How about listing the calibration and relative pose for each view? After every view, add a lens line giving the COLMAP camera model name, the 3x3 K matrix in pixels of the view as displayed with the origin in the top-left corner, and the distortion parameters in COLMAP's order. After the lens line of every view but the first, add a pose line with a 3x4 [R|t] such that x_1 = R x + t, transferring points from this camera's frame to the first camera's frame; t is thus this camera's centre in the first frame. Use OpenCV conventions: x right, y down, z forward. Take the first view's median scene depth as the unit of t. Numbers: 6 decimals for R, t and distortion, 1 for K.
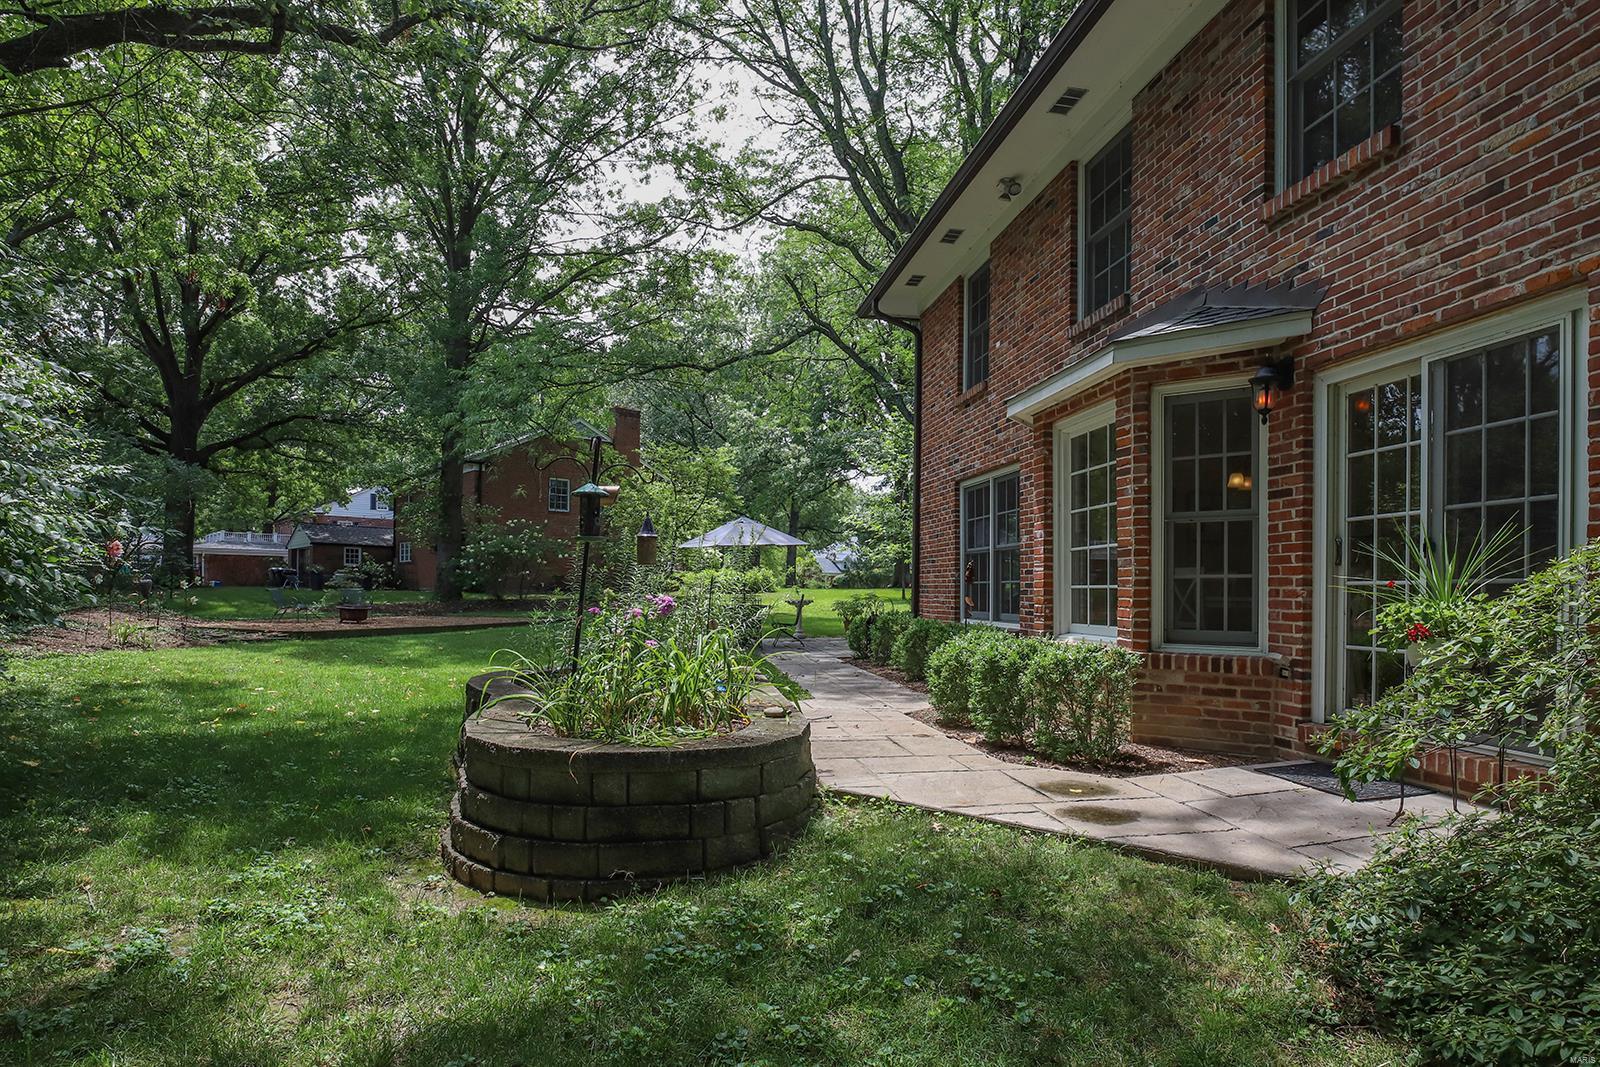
lens RADIAL K [[797.4, 0, 770.8], [0, 797.4, 594.1], [0, 0, 1]] dist [-0.011561, -0.001513]
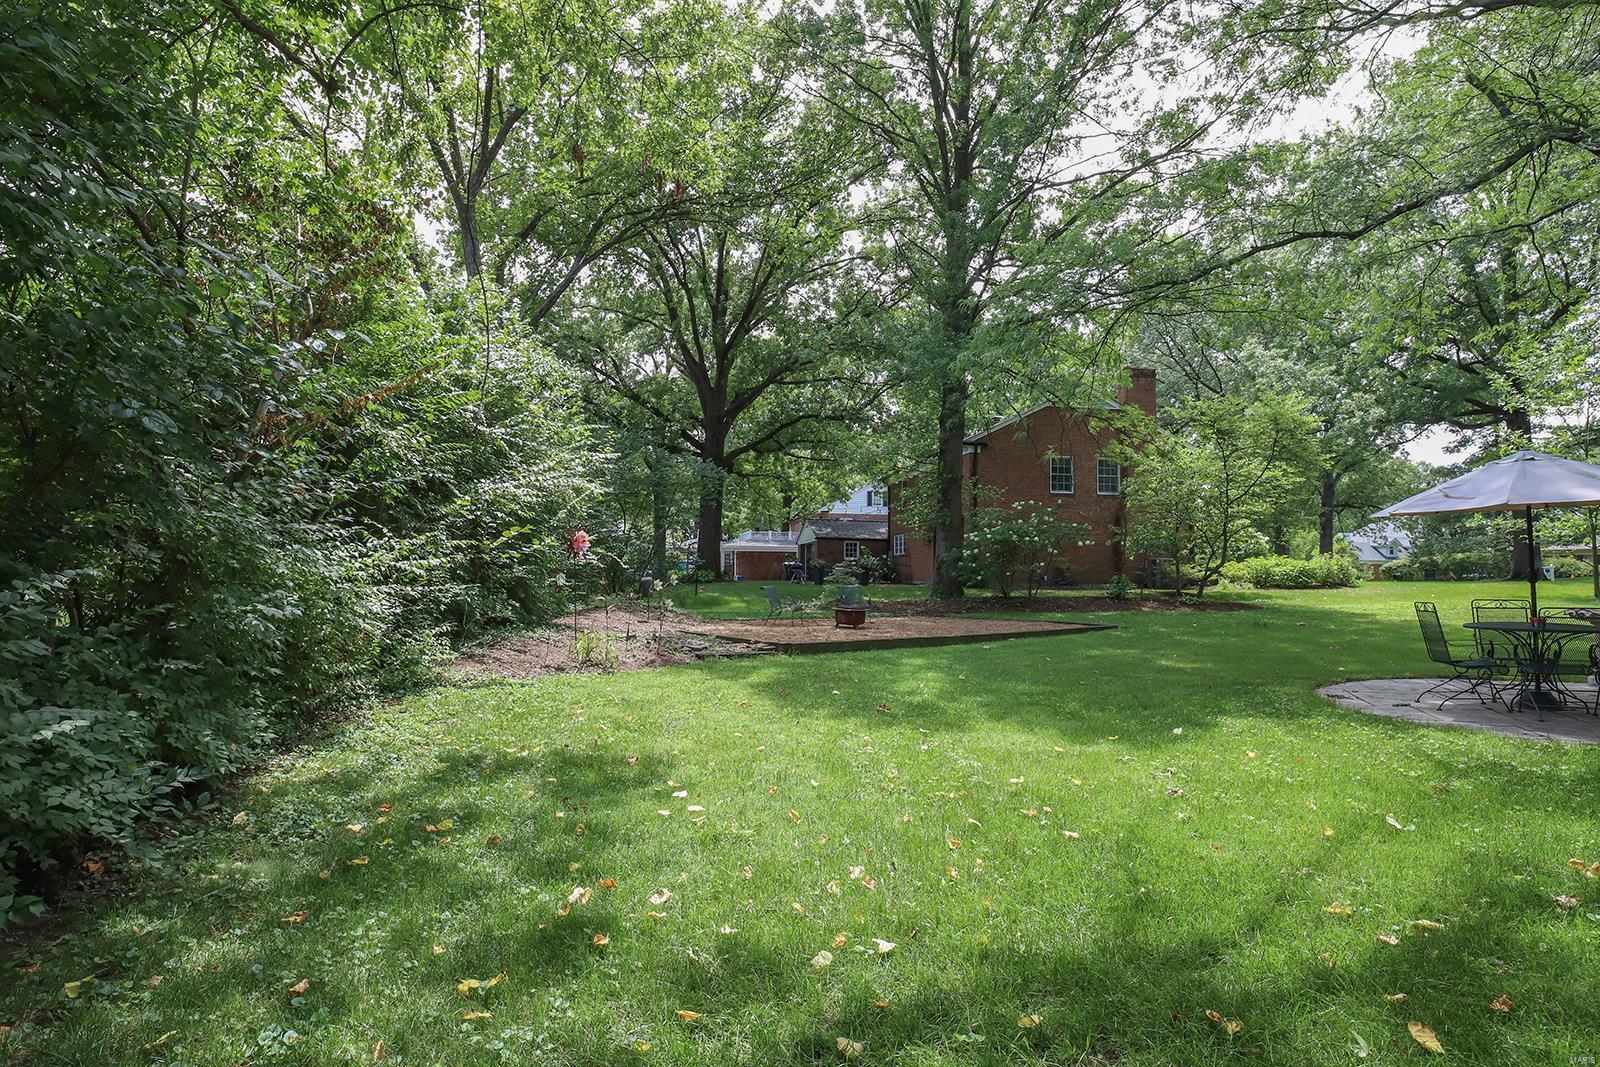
lens RADIAL K [[797.4, 0, 799.0], [0, 797.4, 537.8], [0, 0, 1]] dist [-0.011561, -0.001513]
pose [[0.851384, -0.030130, -0.523677, -0.061460], [-0.000878, 0.998266, -0.058864, -0.004043], [0.524543, 0.050575, 0.849881, 0.121534]]
